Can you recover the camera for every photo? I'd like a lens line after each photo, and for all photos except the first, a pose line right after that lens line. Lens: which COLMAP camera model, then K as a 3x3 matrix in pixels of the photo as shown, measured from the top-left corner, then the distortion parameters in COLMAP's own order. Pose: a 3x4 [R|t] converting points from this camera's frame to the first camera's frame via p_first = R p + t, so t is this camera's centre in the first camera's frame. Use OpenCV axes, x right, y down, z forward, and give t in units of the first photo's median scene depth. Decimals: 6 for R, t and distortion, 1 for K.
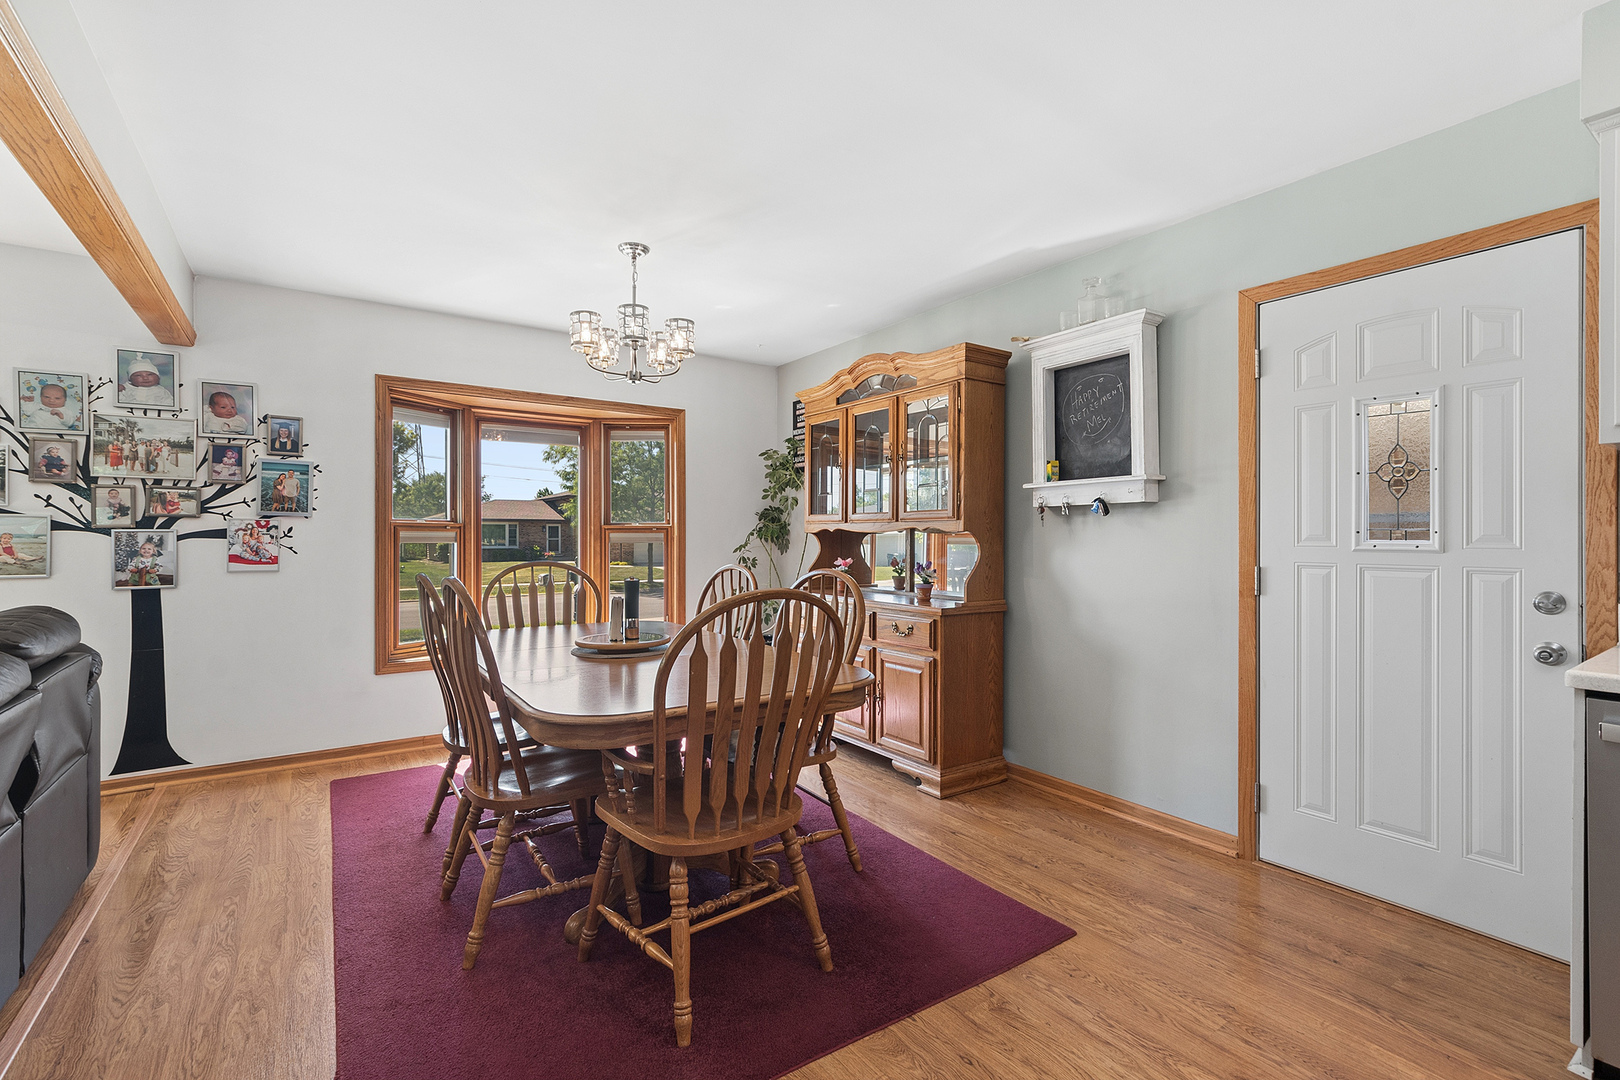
lens RADIAL K [[722.0, 0, 809.8], [0, 722.0, 536.5], [0, 0, 1]] dist [-0.000650, -0.000616]
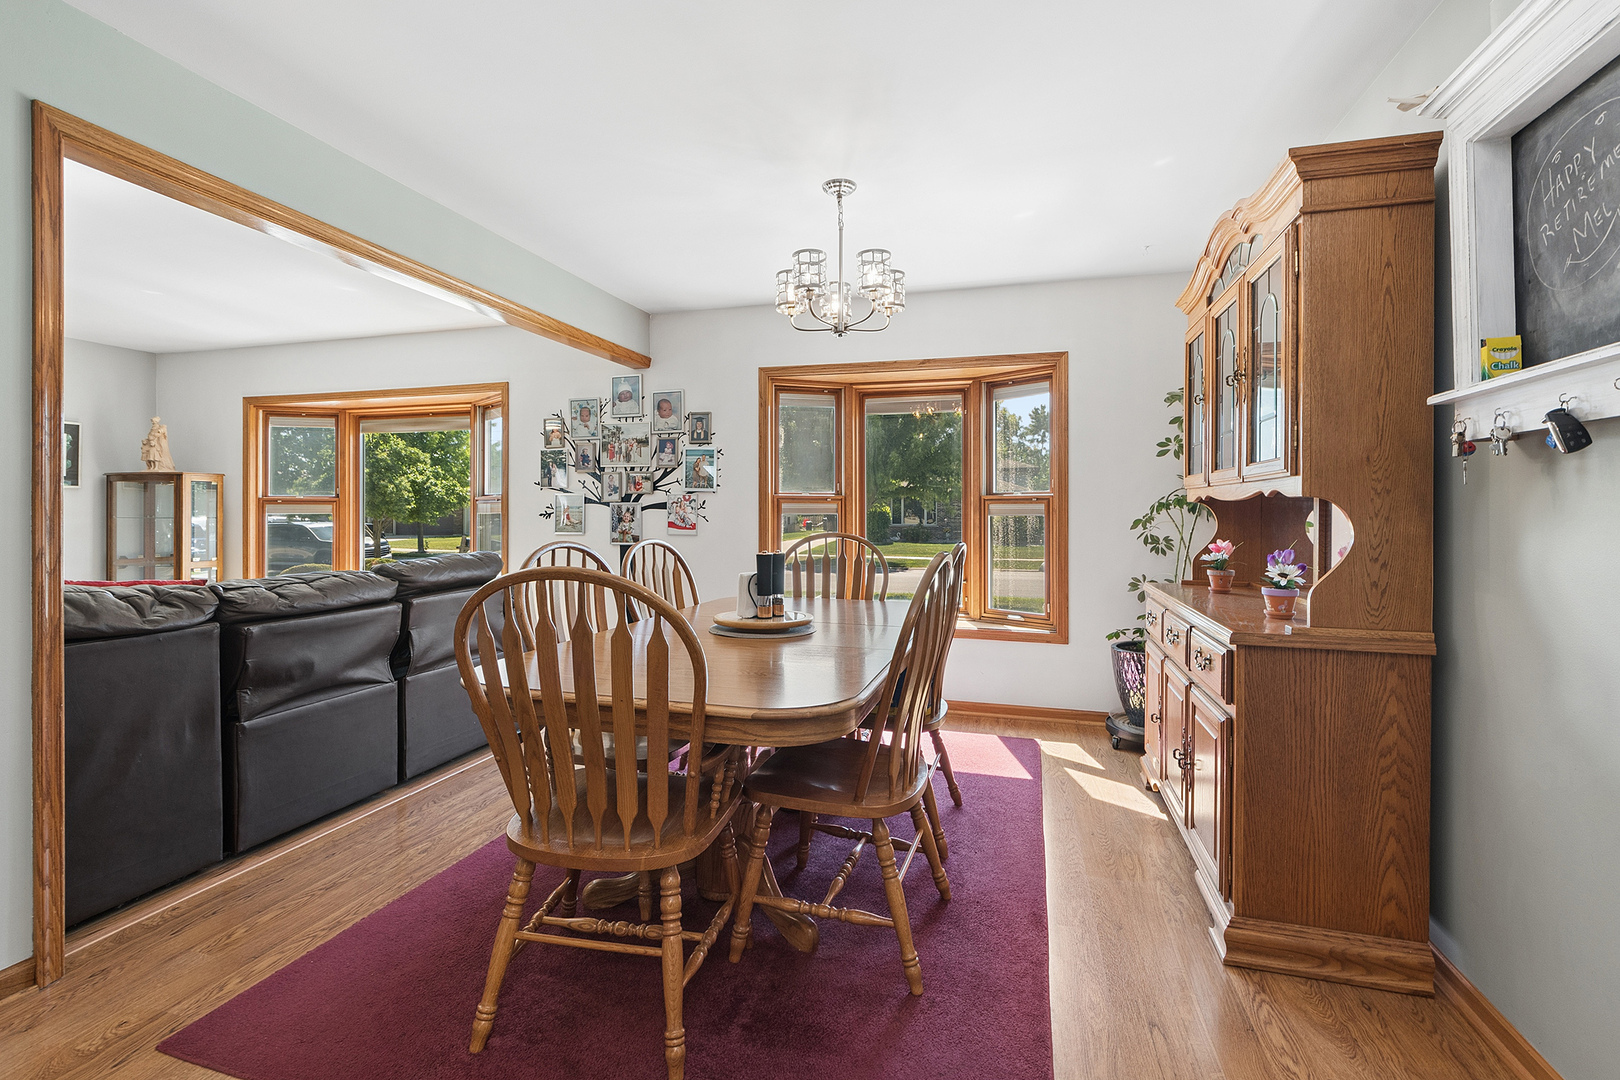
lens RADIAL K [[733.6, 0, 804.3], [0, 733.6, 510.3], [0, 0, 1]] dist [-0.000331, 0.000062]
pose [[0.631682, 0.001154, -0.775227, 0.406580], [-0.001349, 0.999999, 0.000390, 0.003902], [0.775227, 0.000799, 0.631683, 0.360889]]
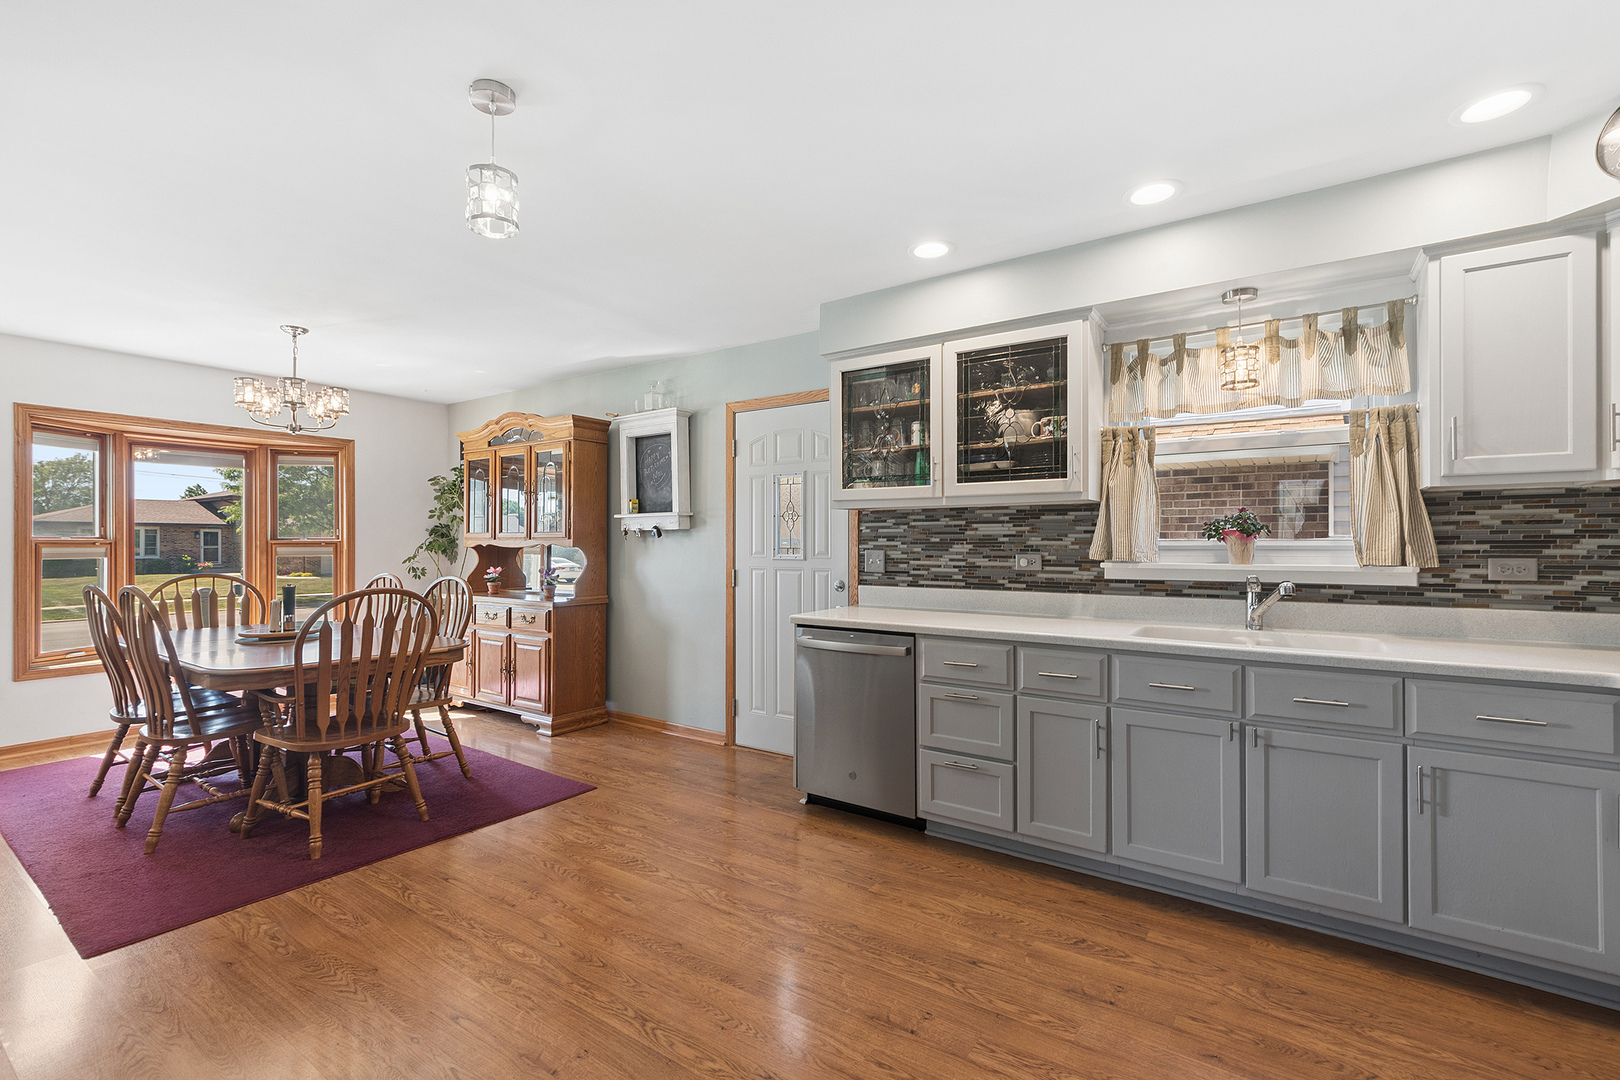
lens RADIAL K [[715.3, 0, 808.2], [0, 715.3, 540.9], [0, 0, 1]] dist [-0.002773, 0.000233]
pose [[0.937234, -0.000717, 0.348701, 0.158550], [0.001441, 0.999997, -0.001818, -0.016436], [-0.348698, 0.002207, 0.937232, -0.474504]]
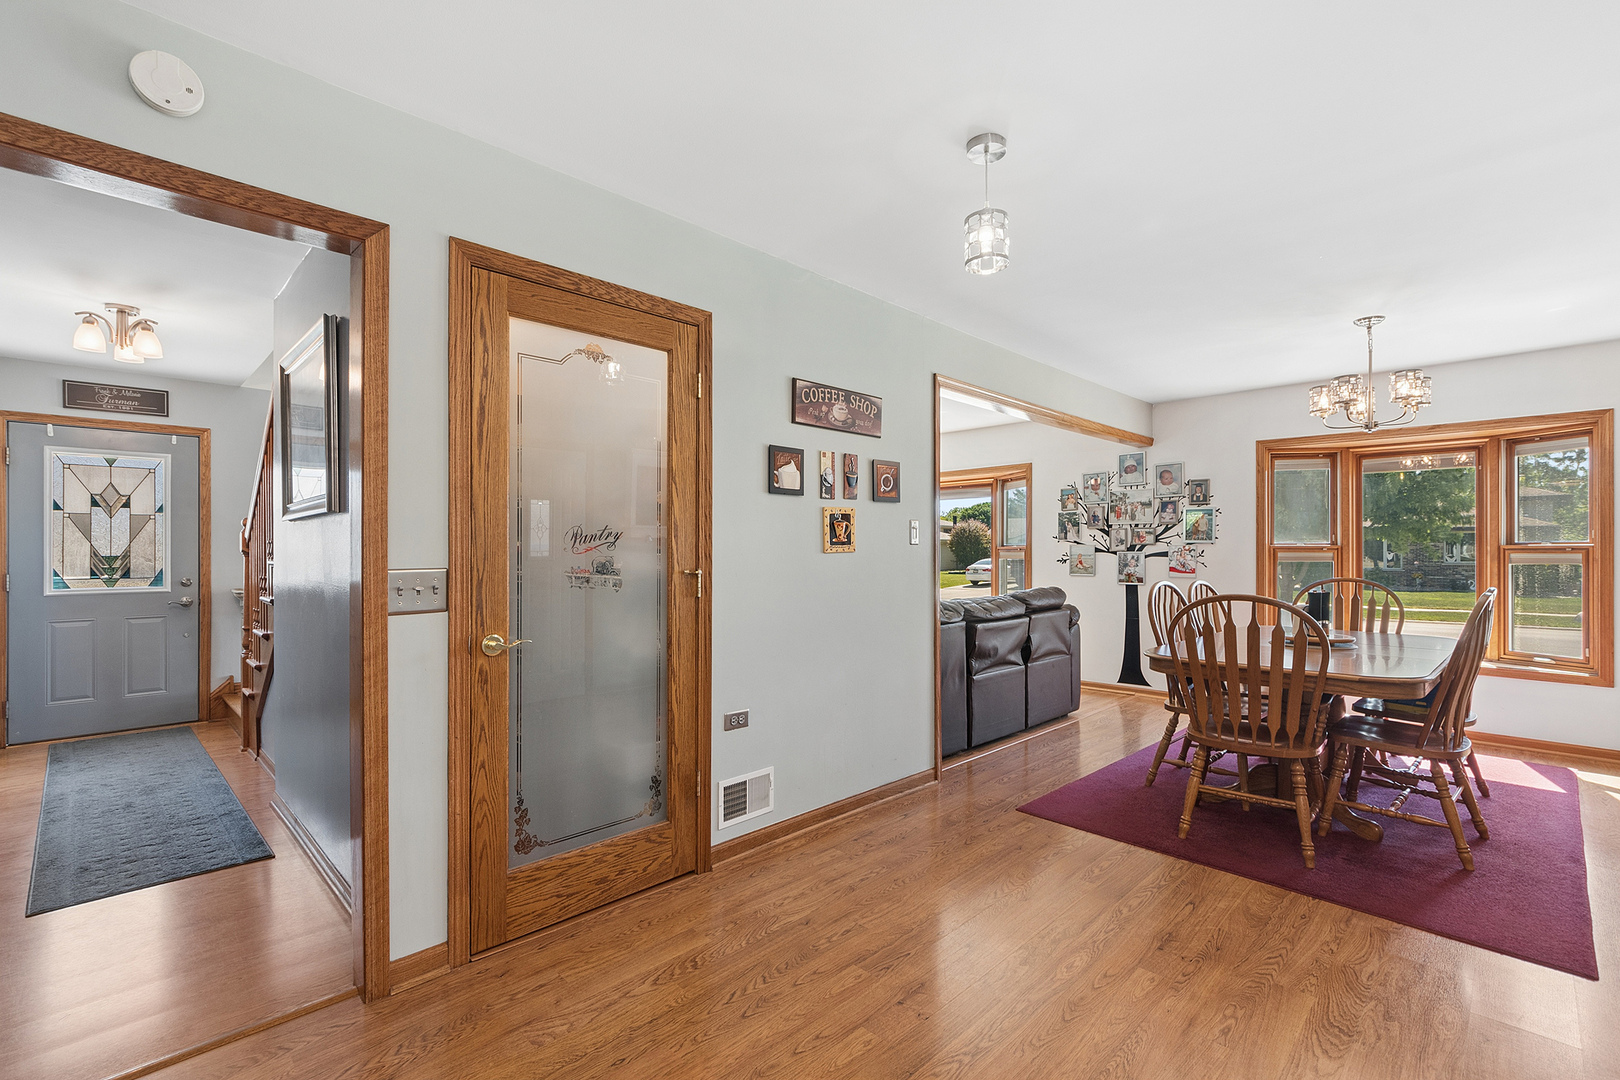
lens RADIAL K [[725.5, 0, 805.7], [0, 725.5, 552.3], [0, 0, 1]] dist [-0.002742, 0.000054]
pose [[0.178274, 0.001654, -0.983980, 0.721954], [0.000735, 0.999998, 0.001814, -0.012455], [0.983981, -0.001046, 0.178272, -0.130535]]
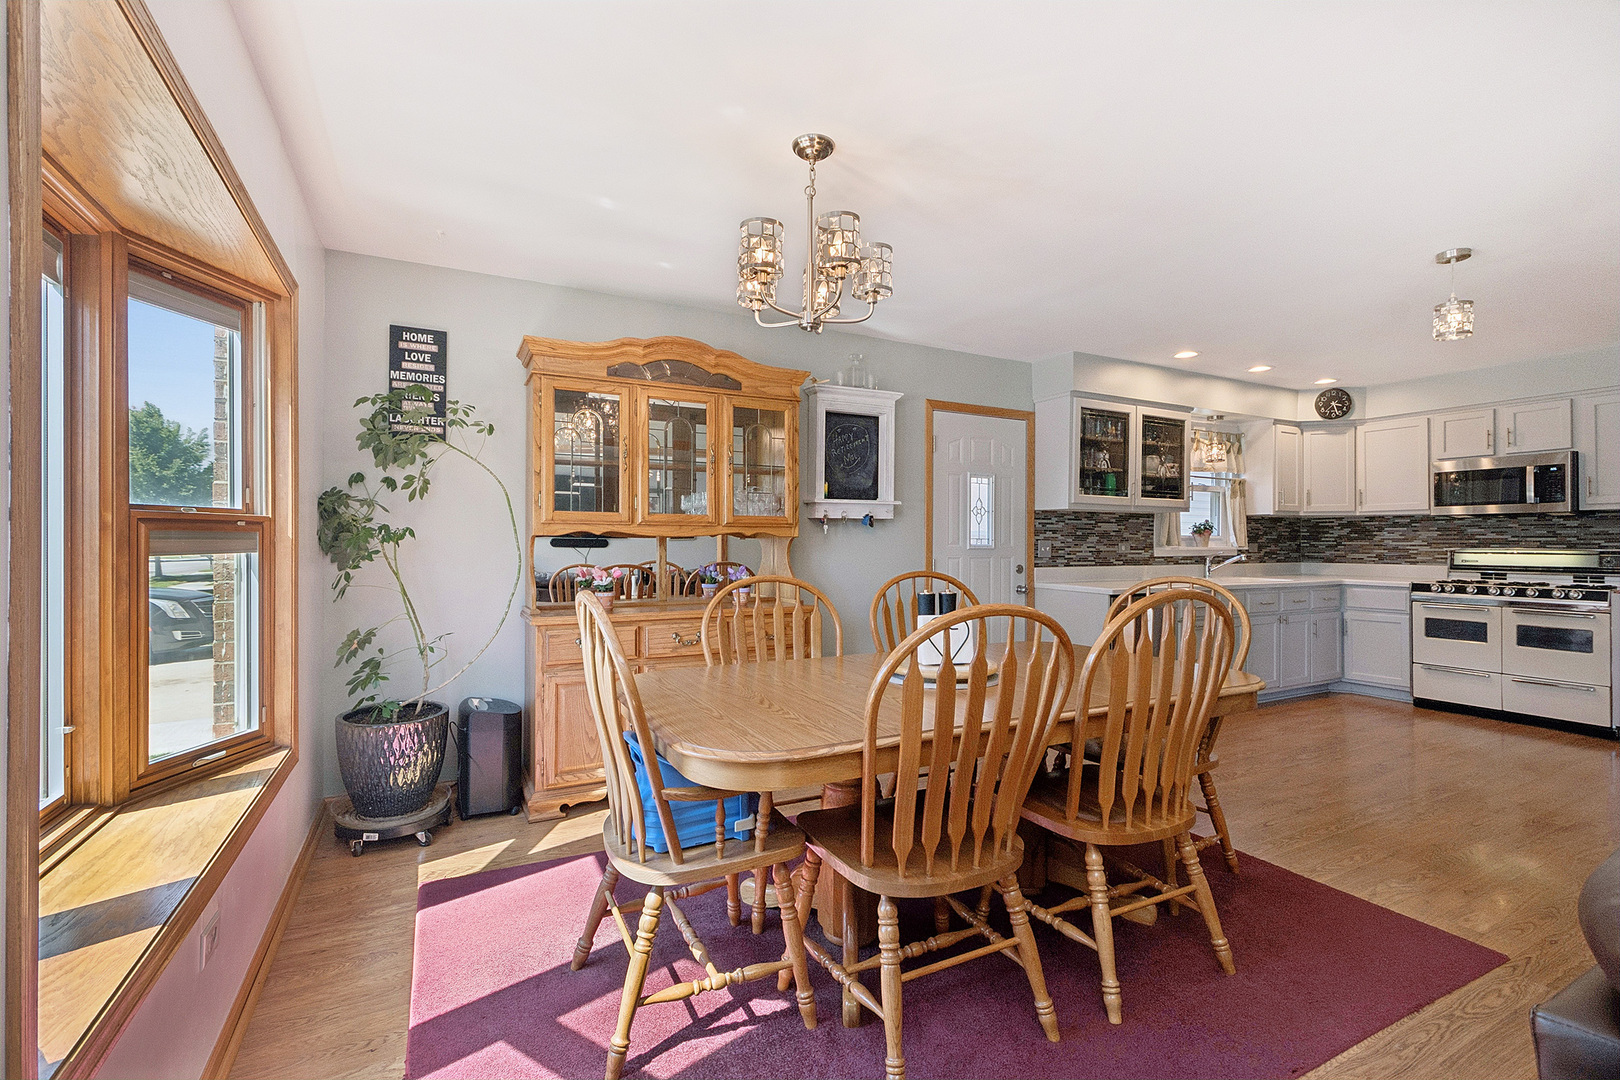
lens RADIAL K [[715.3, 0, 808.2], [0, 715.3, 540.9], [0, 0, 1]] dist [-0.002773, 0.000233]
pose [[0.127538, -0.000316, 0.991834, -0.889011], [-0.003722, 0.999993, 0.000797, -0.002508], [-0.991827, -0.003793, 0.127536, 0.841893]]
